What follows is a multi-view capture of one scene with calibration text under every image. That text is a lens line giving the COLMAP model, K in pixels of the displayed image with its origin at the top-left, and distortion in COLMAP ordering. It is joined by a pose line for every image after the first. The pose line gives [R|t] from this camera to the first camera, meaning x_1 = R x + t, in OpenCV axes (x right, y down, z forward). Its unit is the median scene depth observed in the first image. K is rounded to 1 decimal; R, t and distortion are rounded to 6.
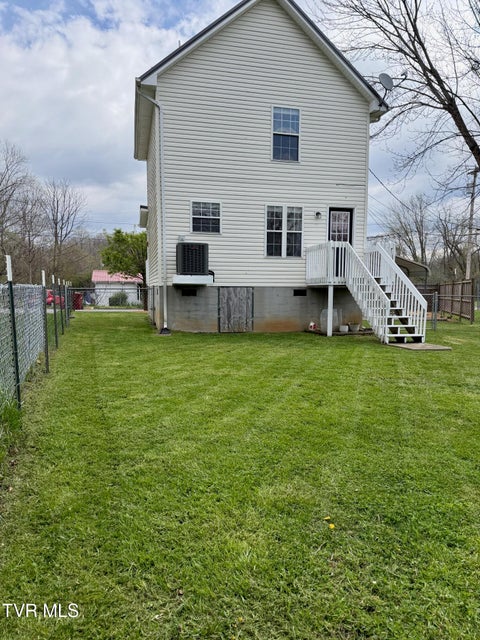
lens RADIAL K [[444.0, 0, 240.0], [0, 444.0, 320.0], [0, 0, 1]] dist [0.131507, -0.197168]
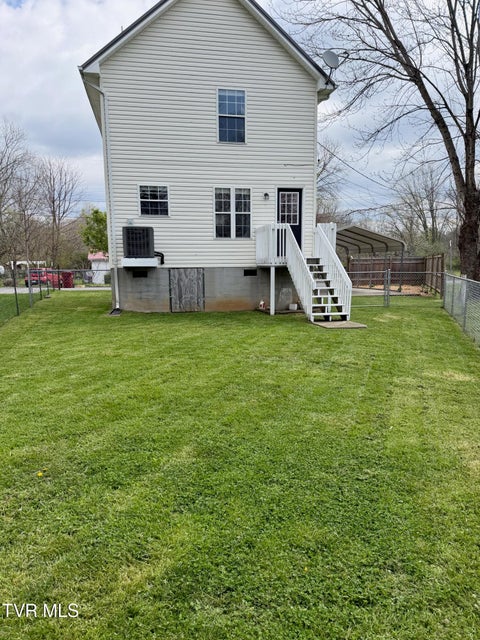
lens RADIAL K [[451.2, 0, 240.0], [0, 451.2, 320.0], [0, 0, 1]] dist [0.119163, -0.175419]
pose [[0.999071, -0.009999, -0.041919, 0.160142], [0.012403, 0.998270, 0.057475, -0.012593], [0.041272, -0.057941, 0.997467, -0.055422]]
